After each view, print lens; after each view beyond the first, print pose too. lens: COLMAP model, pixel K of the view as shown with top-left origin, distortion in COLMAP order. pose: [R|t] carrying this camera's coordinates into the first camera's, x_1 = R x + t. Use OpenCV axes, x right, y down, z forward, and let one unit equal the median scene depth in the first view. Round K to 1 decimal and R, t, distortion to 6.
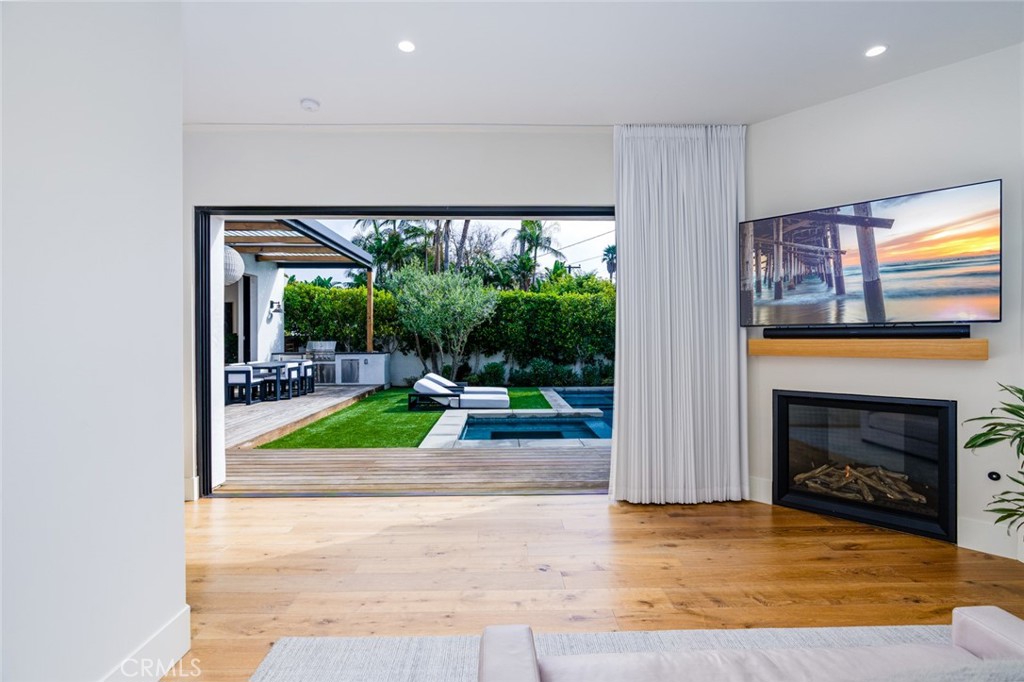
lens RADIAL K [[471.4, 0, 507.5], [0, 471.4, 337.7], [0, 0, 1]] dist [-0.010802, 0.002730]
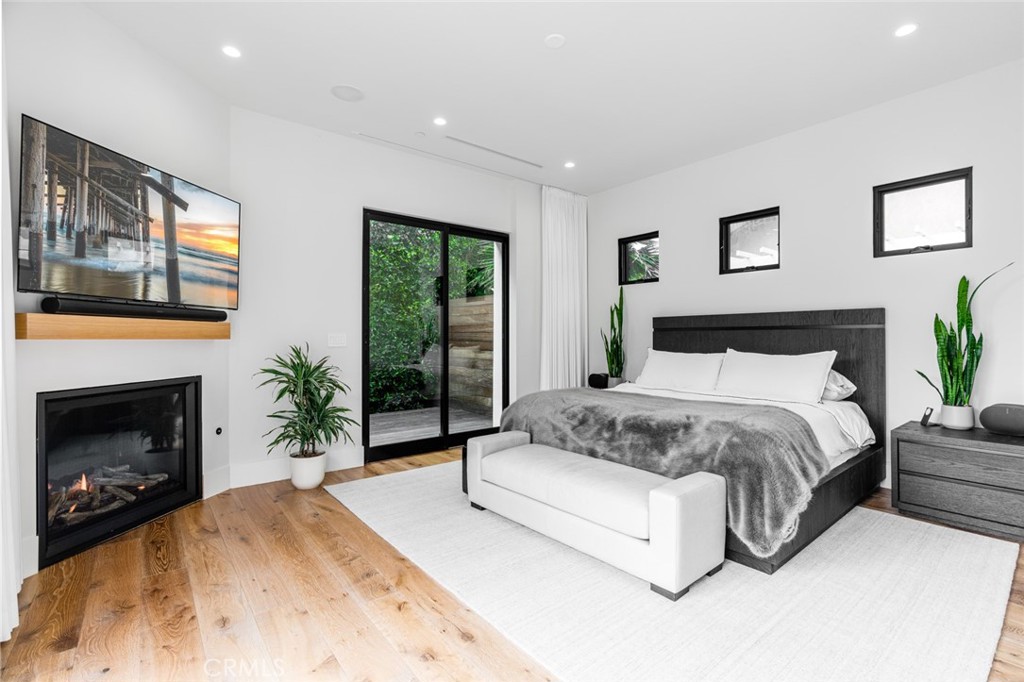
lens RADIAL K [[471.4, 0, 514.5], [0, 471.4, 336.7], [0, 0, 1]] dist [-0.010802, 0.002730]
pose [[-0.627096, 0.007915, 0.778902, -0.378601], [-0.000643, 0.999943, -0.010679, 0.044015], [-0.778942, -0.007198, -0.627055, 0.980175]]
